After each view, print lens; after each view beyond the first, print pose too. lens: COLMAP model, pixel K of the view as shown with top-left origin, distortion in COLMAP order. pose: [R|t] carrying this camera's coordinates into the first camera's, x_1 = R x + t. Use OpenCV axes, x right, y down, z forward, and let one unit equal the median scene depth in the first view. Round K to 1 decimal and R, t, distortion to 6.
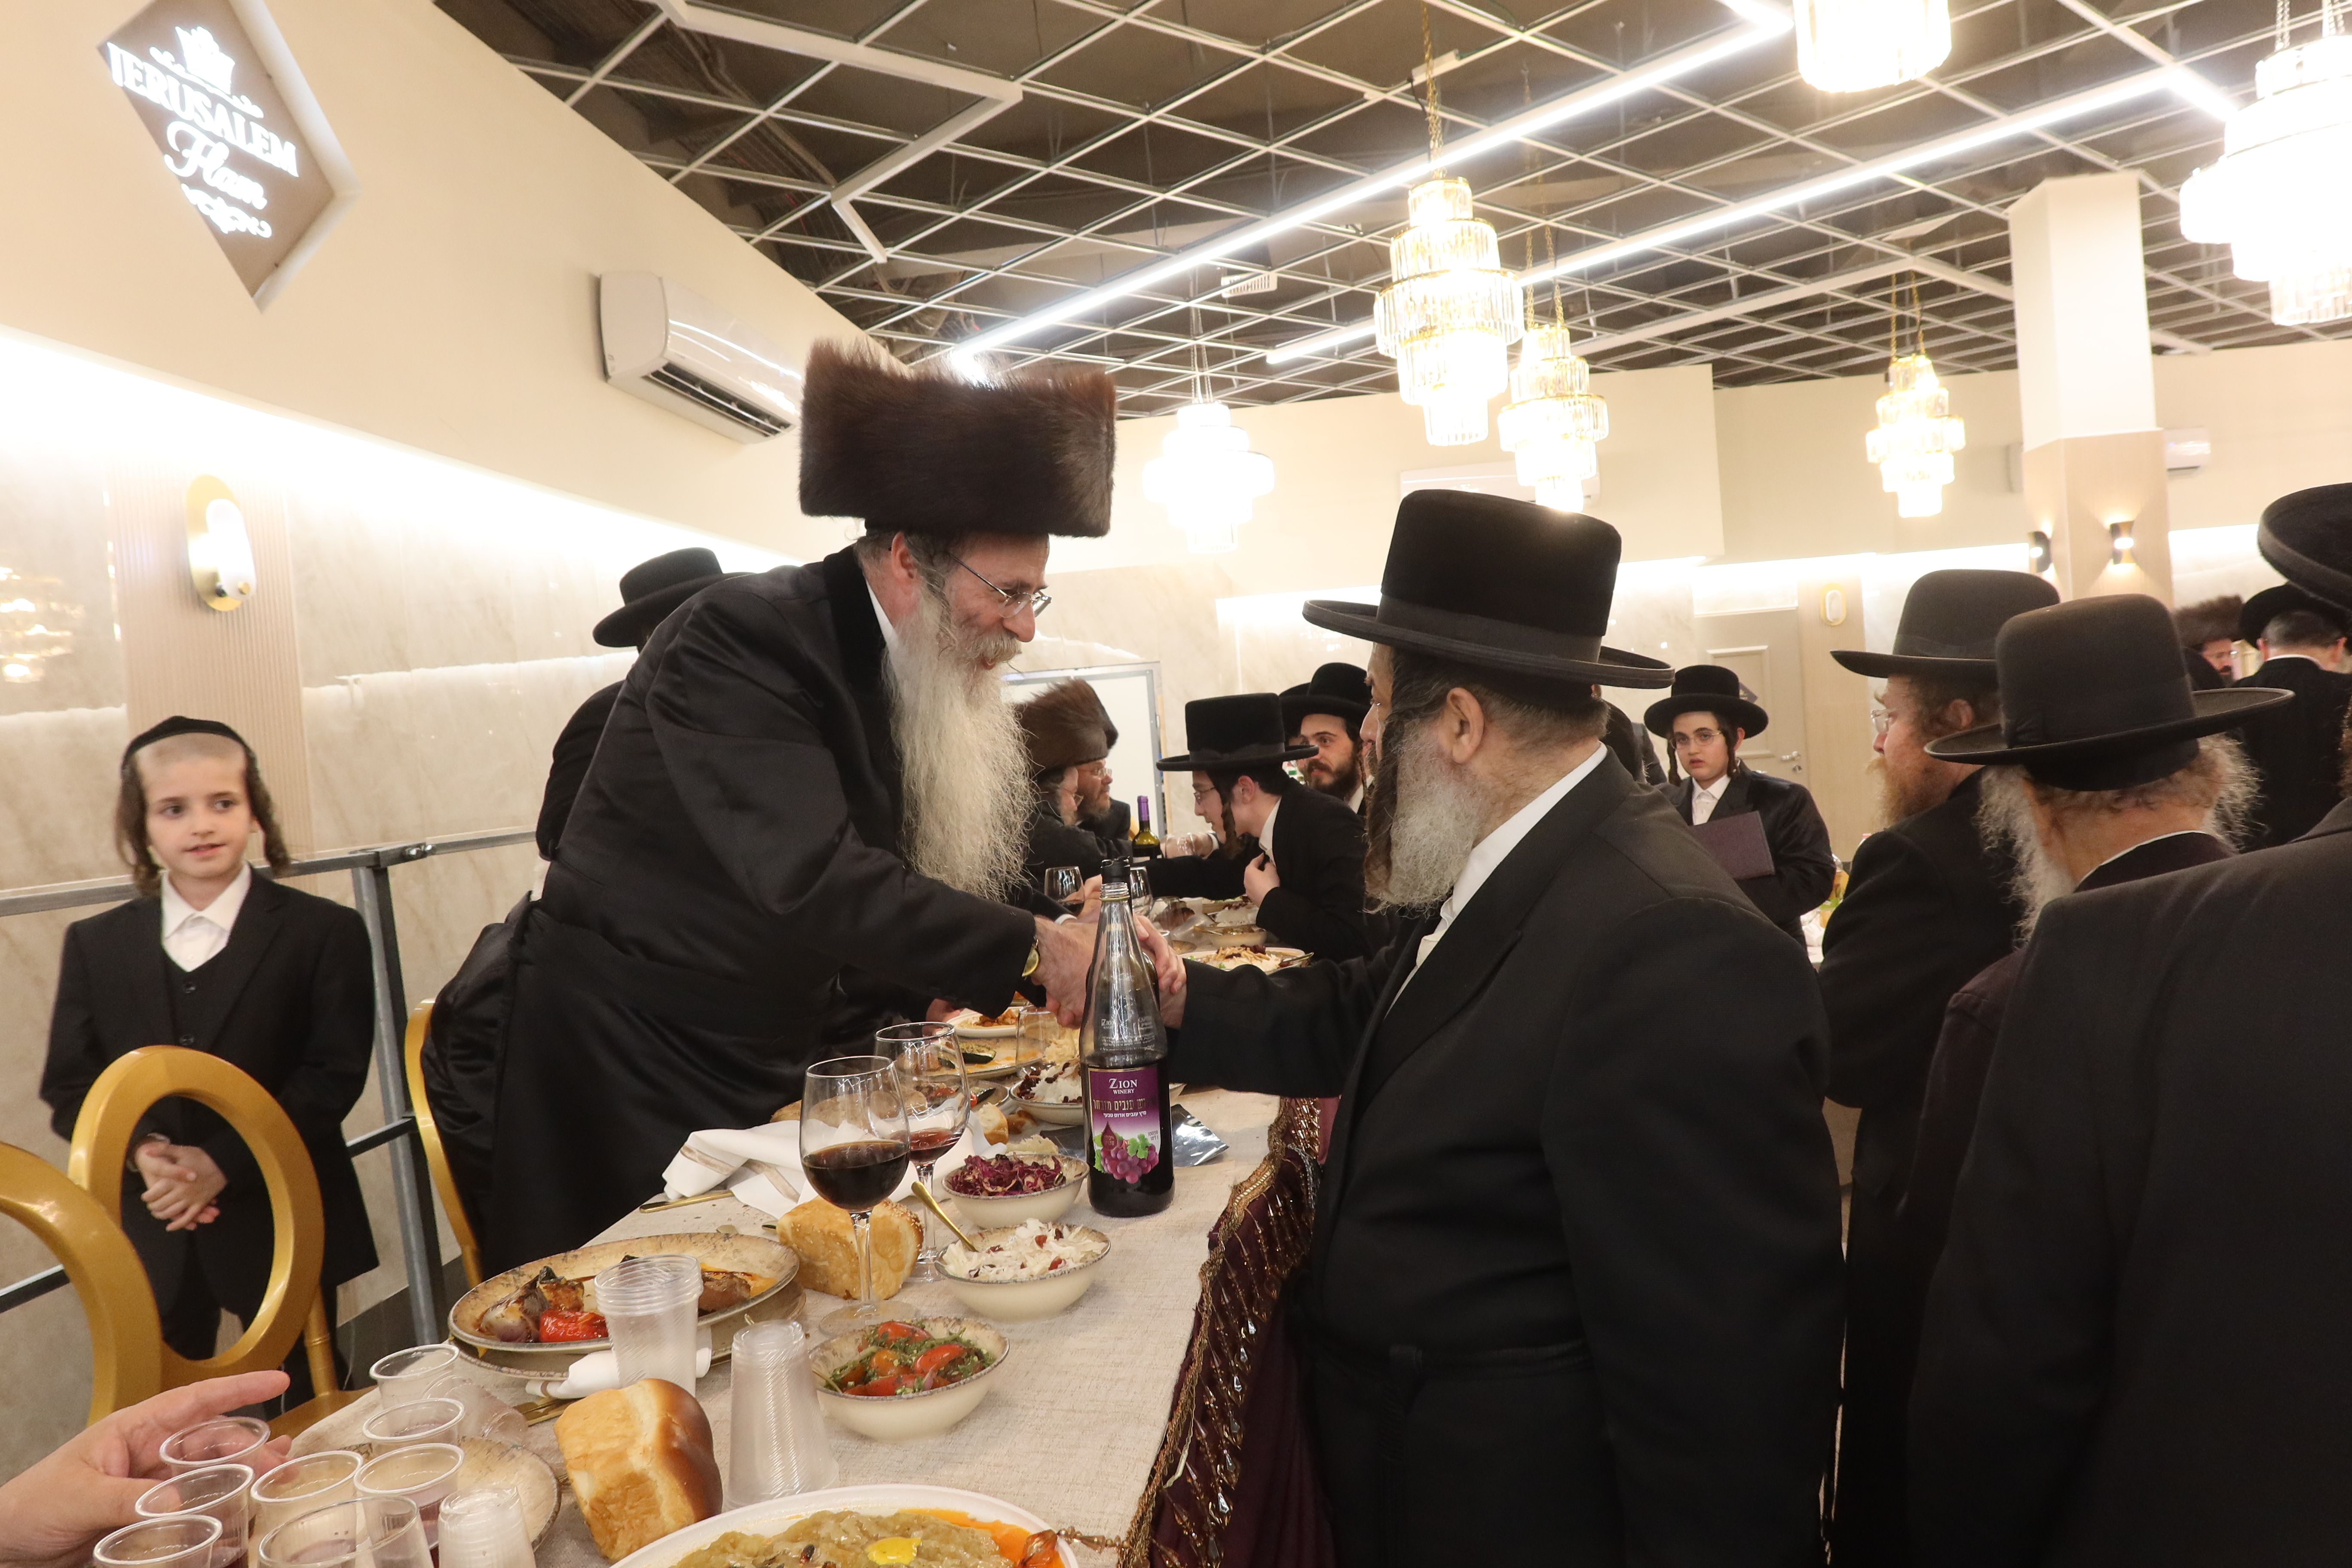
lens RADIAL K [[1598.7, 0, 1172.5], [0, 1598.7, 790.5], [0, 0, 1]] dist [-0.039264, 0.015454]
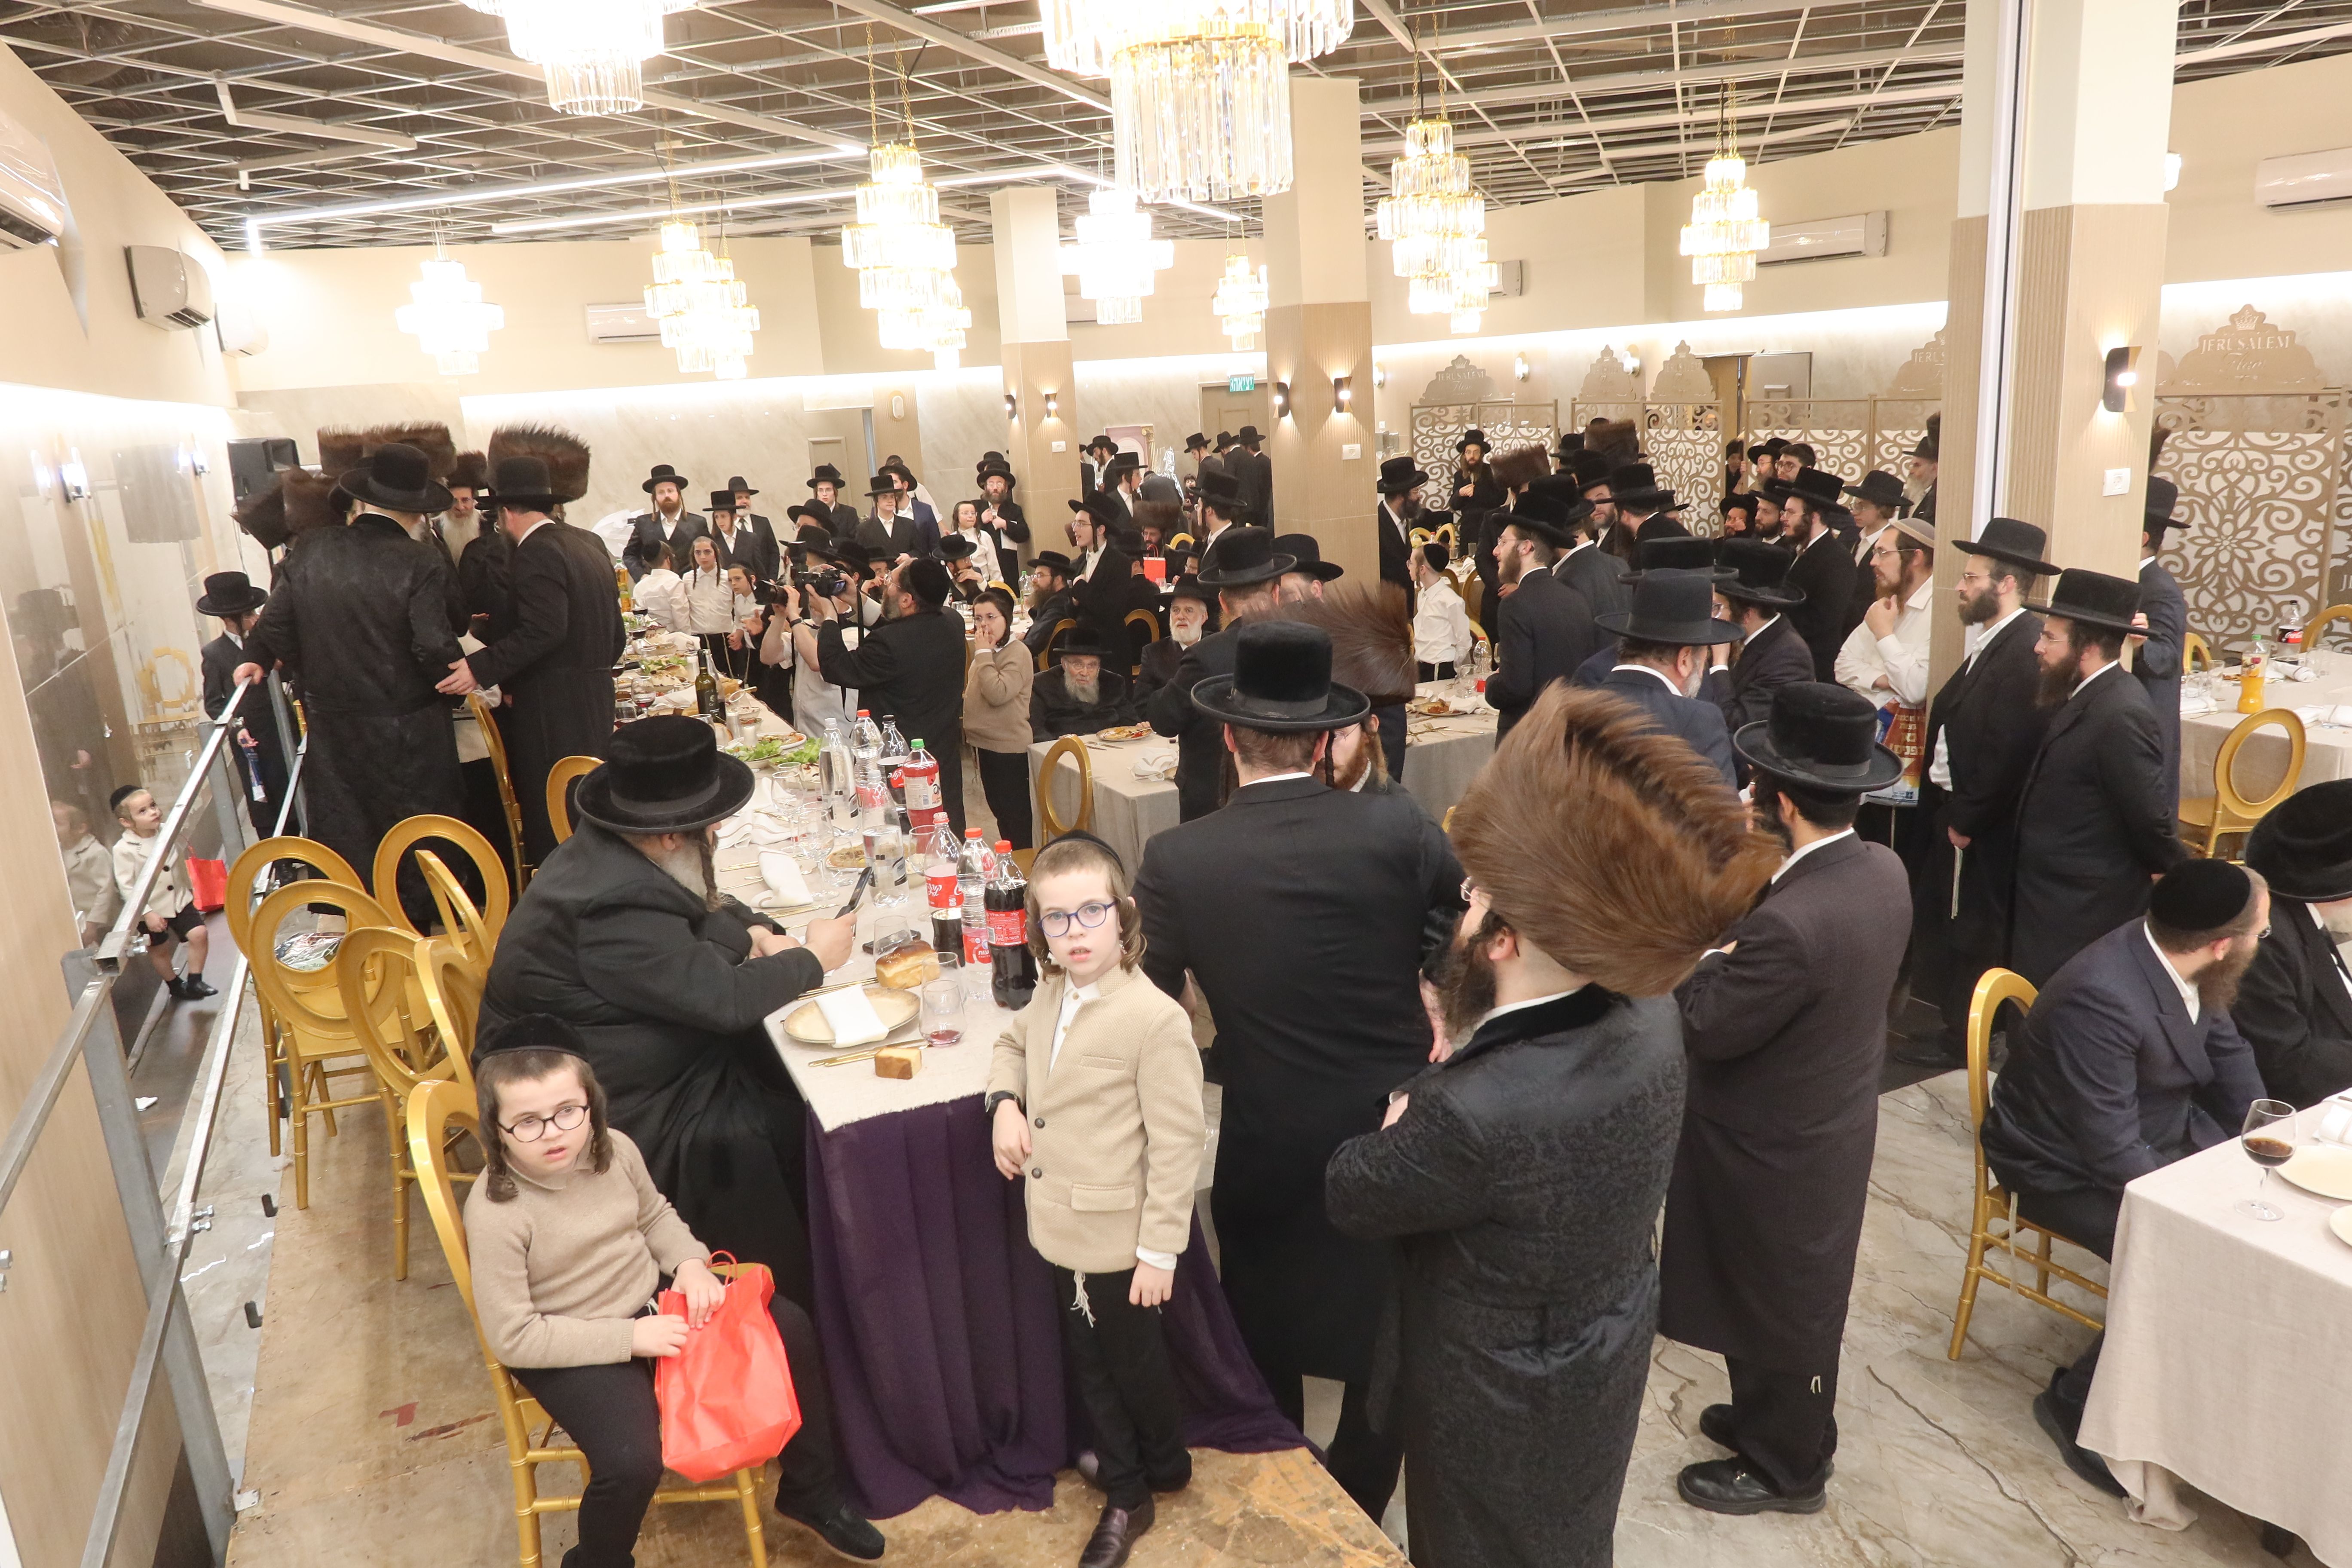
lens RADIAL K [[1598.7, 0, 1172.5], [0, 1598.7, 790.5], [0, 0, 1]] dist [-0.039264, 0.015454]
pose [[0.848135, -0.102755, 0.519719, -0.252562], [0.009514, 0.983806, 0.178985, -0.051553], [-0.529694, -0.146859, 0.835378, -0.621716]]
